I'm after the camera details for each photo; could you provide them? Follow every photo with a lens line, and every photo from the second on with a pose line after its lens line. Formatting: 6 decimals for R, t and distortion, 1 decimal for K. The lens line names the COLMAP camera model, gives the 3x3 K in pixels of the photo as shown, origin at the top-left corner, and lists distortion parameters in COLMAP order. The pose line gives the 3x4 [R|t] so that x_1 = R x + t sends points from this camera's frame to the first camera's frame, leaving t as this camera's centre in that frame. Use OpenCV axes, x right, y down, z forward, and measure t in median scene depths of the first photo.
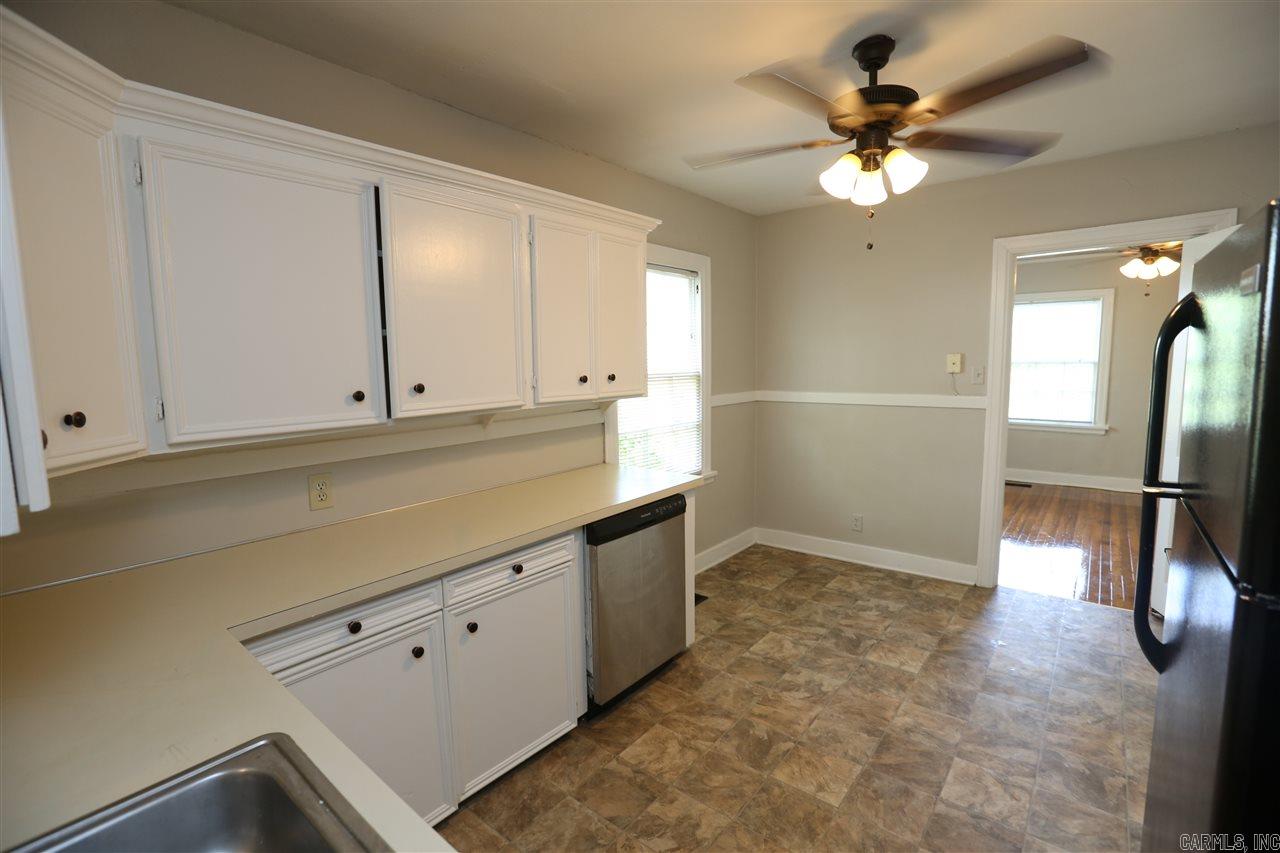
lens RADIAL K [[592.1, 0, 640.0], [0, 592.1, 426.5], [0, 0, 1]] dist [0.001525, 0.000275]
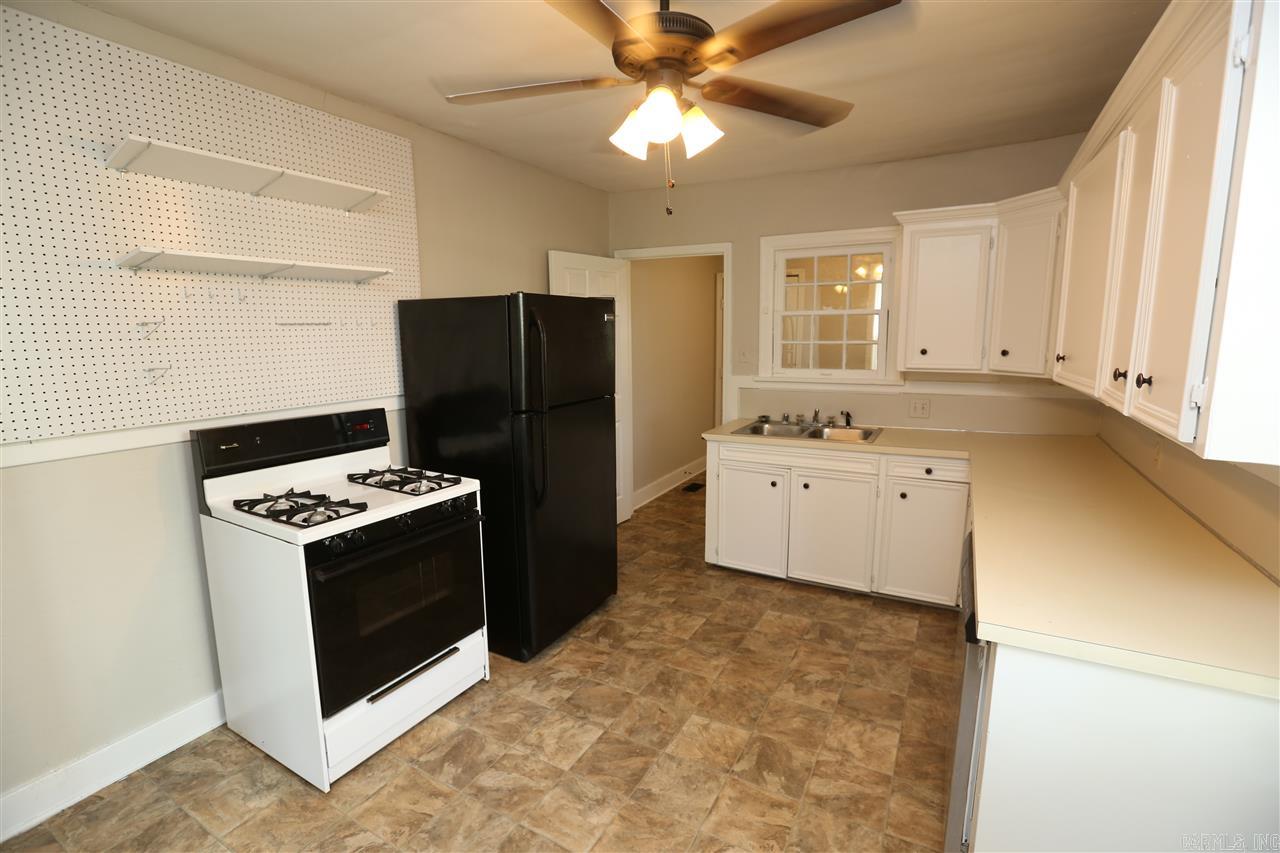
lens RADIAL K [[592.1, 0, 640.0], [0, 592.1, 426.5], [0, 0, 1]] dist [0.001525, 0.000275]
pose [[-0.985192, 0.040676, -0.166559, 0.552180], [-0.005243, 0.963849, 0.266397, -0.216183], [0.171373, 0.263325, -0.949363, 1.768285]]
